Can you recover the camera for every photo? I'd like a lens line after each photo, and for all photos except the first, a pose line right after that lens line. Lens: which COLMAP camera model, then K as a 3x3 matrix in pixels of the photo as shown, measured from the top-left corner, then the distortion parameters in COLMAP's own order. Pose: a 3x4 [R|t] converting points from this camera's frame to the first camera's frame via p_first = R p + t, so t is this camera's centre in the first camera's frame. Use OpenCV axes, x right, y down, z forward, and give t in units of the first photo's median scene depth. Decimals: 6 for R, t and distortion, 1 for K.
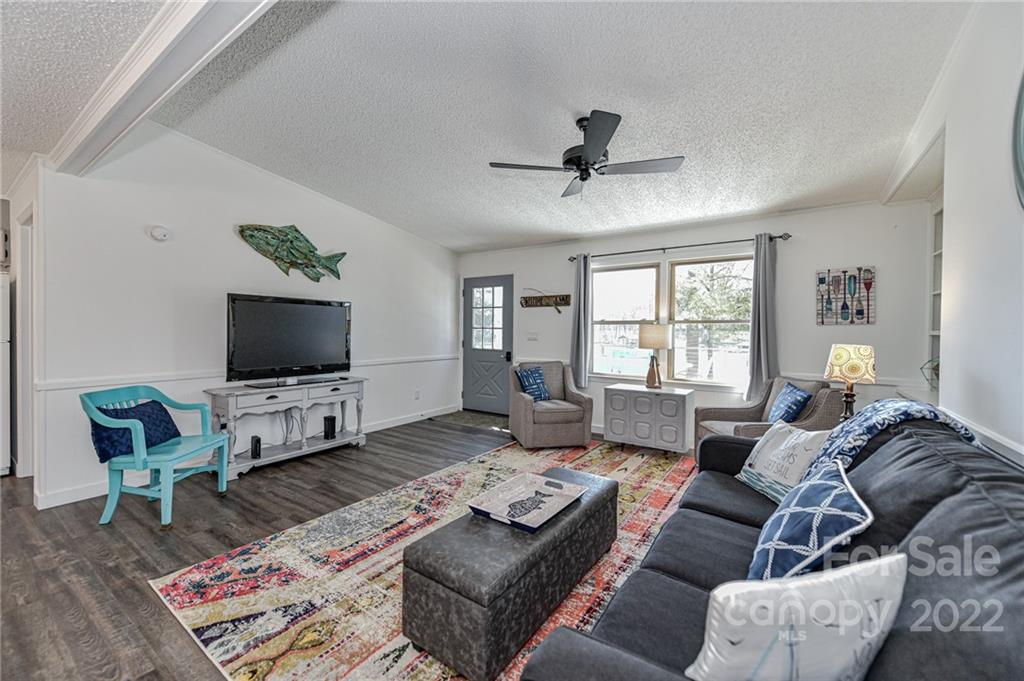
lens RADIAL K [[400.4, 0, 507.8], [0, 400.4, 336.5], [0, 0, 1]] dist [0.002071, 0.000136]
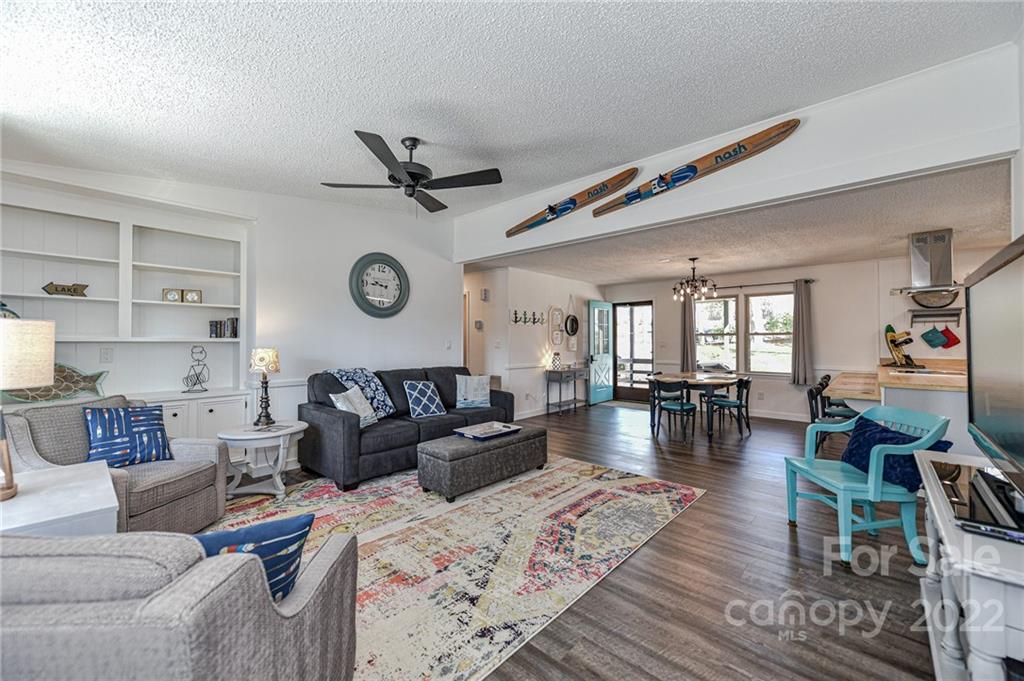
lens RADIAL K [[400.4, 0, 507.8], [0, 400.4, 336.5], [0, 0, 1]] dist [0.002071, 0.000136]
pose [[-0.990132, -0.007180, 0.139954, -0.223950], [-0.007122, 0.999974, 0.000919, -0.030998], [-0.139957, -0.000087, -0.990158, 2.158603]]
